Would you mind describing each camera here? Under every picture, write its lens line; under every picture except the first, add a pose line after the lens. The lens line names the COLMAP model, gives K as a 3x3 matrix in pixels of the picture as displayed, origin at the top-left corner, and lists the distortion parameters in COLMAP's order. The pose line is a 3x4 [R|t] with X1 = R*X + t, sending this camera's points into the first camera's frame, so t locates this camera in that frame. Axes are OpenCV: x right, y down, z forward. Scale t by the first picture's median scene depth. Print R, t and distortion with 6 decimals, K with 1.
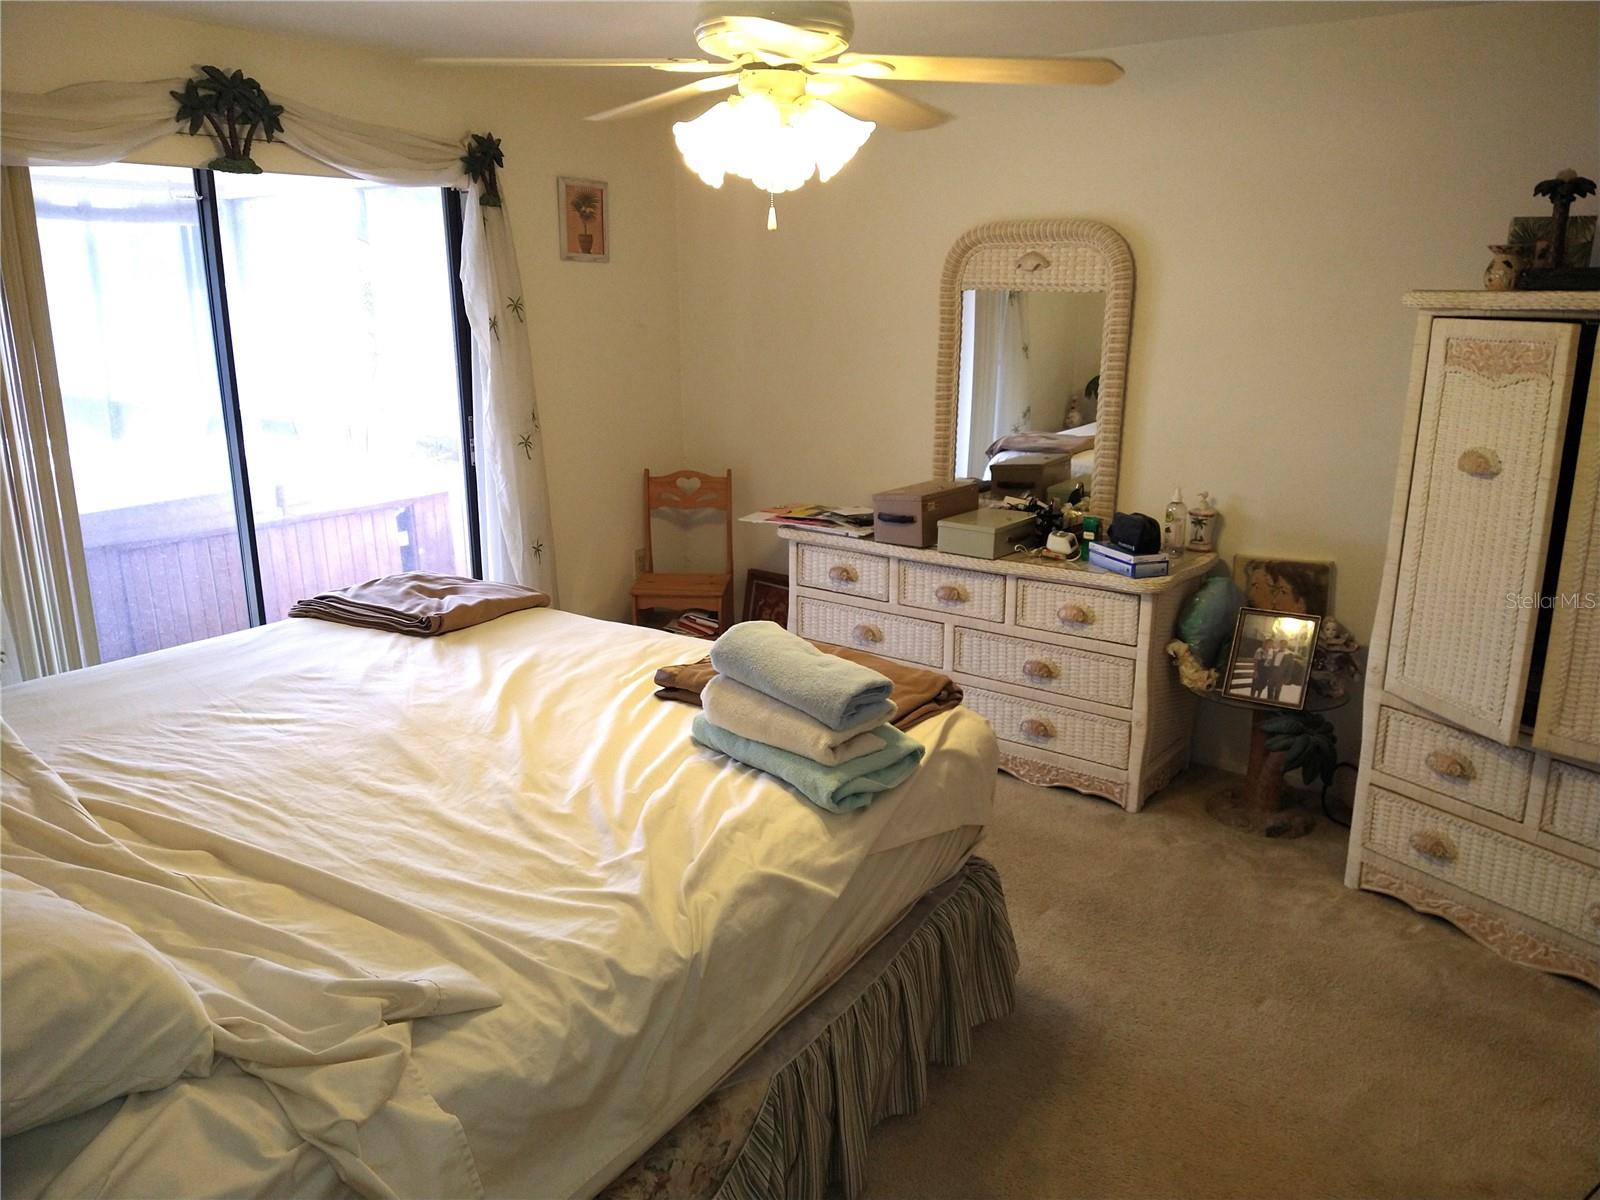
lens RADIAL K [[1175.7, 0, 794.2], [0, 1175.7, 603.3], [0, 0, 1]] dist [0.101894, -0.130978]
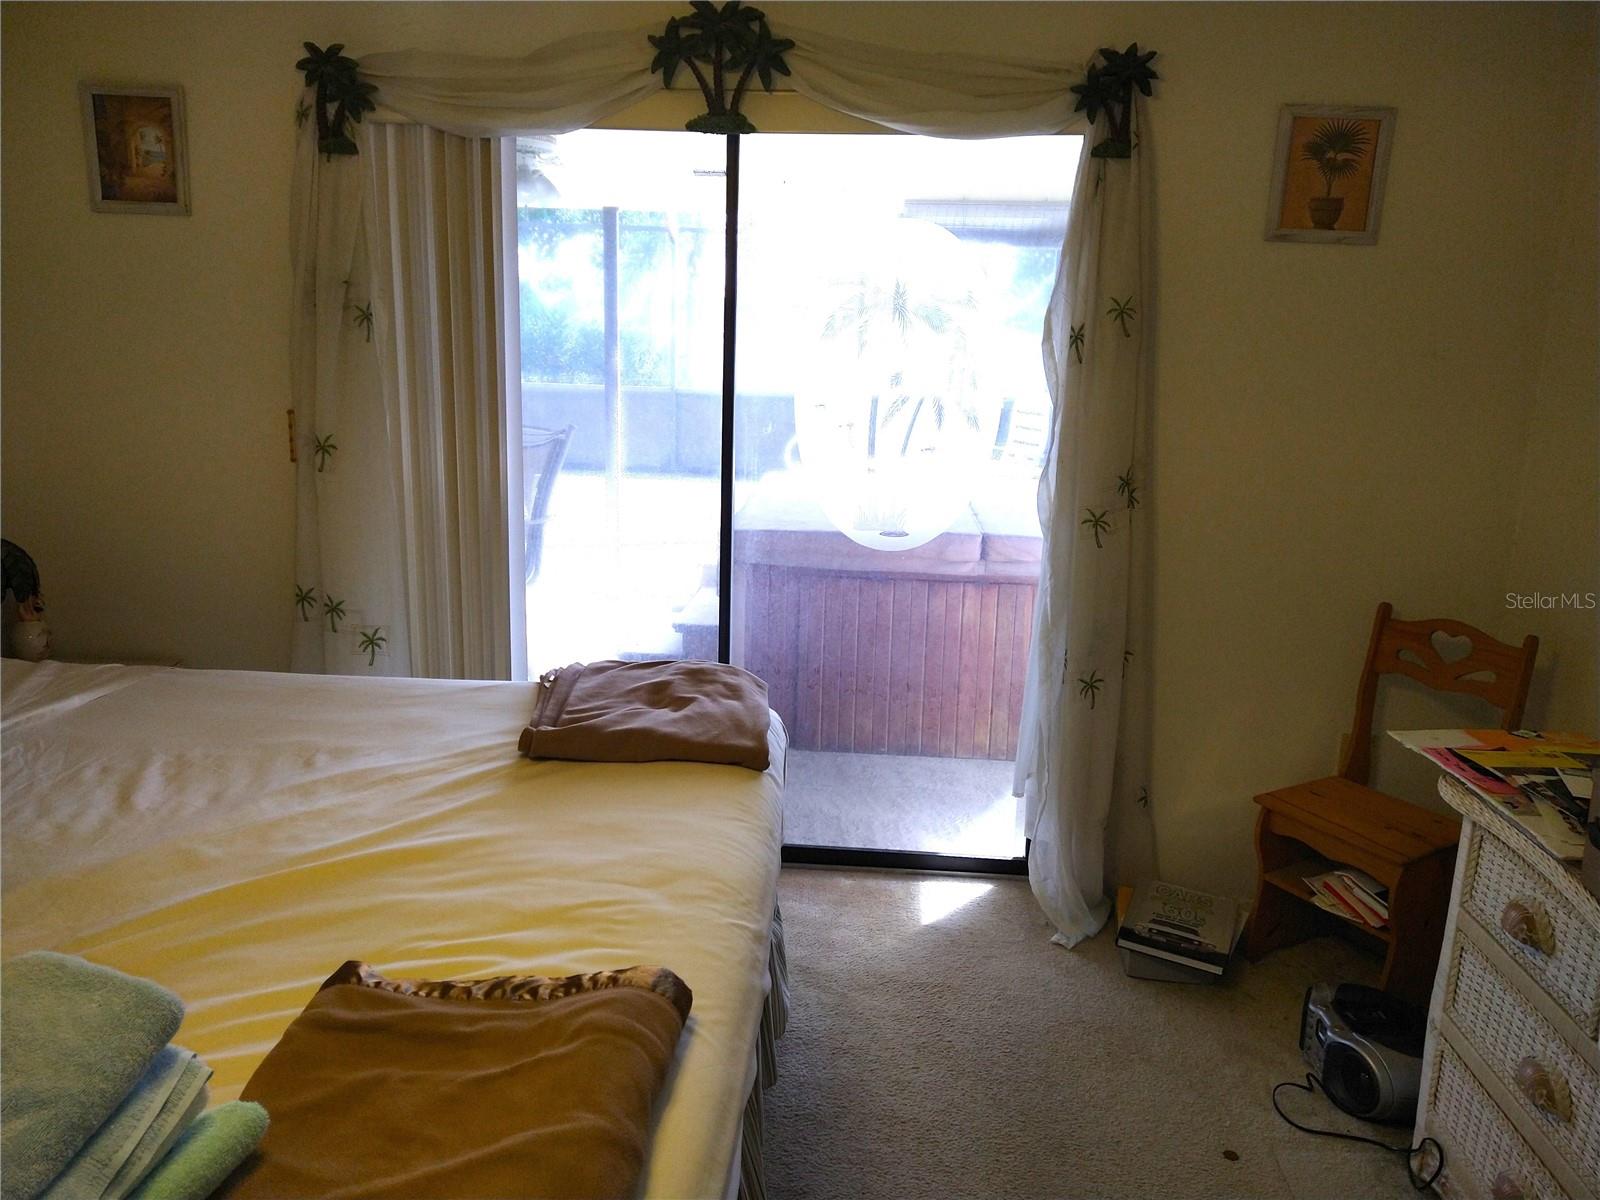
lens RADIAL K [[1175.7, 0, 794.2], [0, 1175.7, 603.3], [0, 0, 1]] dist [0.101894, -0.130978]
pose [[0.545945, 0.205712, -0.812174, 0.223165], [-0.242702, 0.966655, 0.081695, -0.107782], [0.801898, 0.152516, 0.577667, 0.512326]]
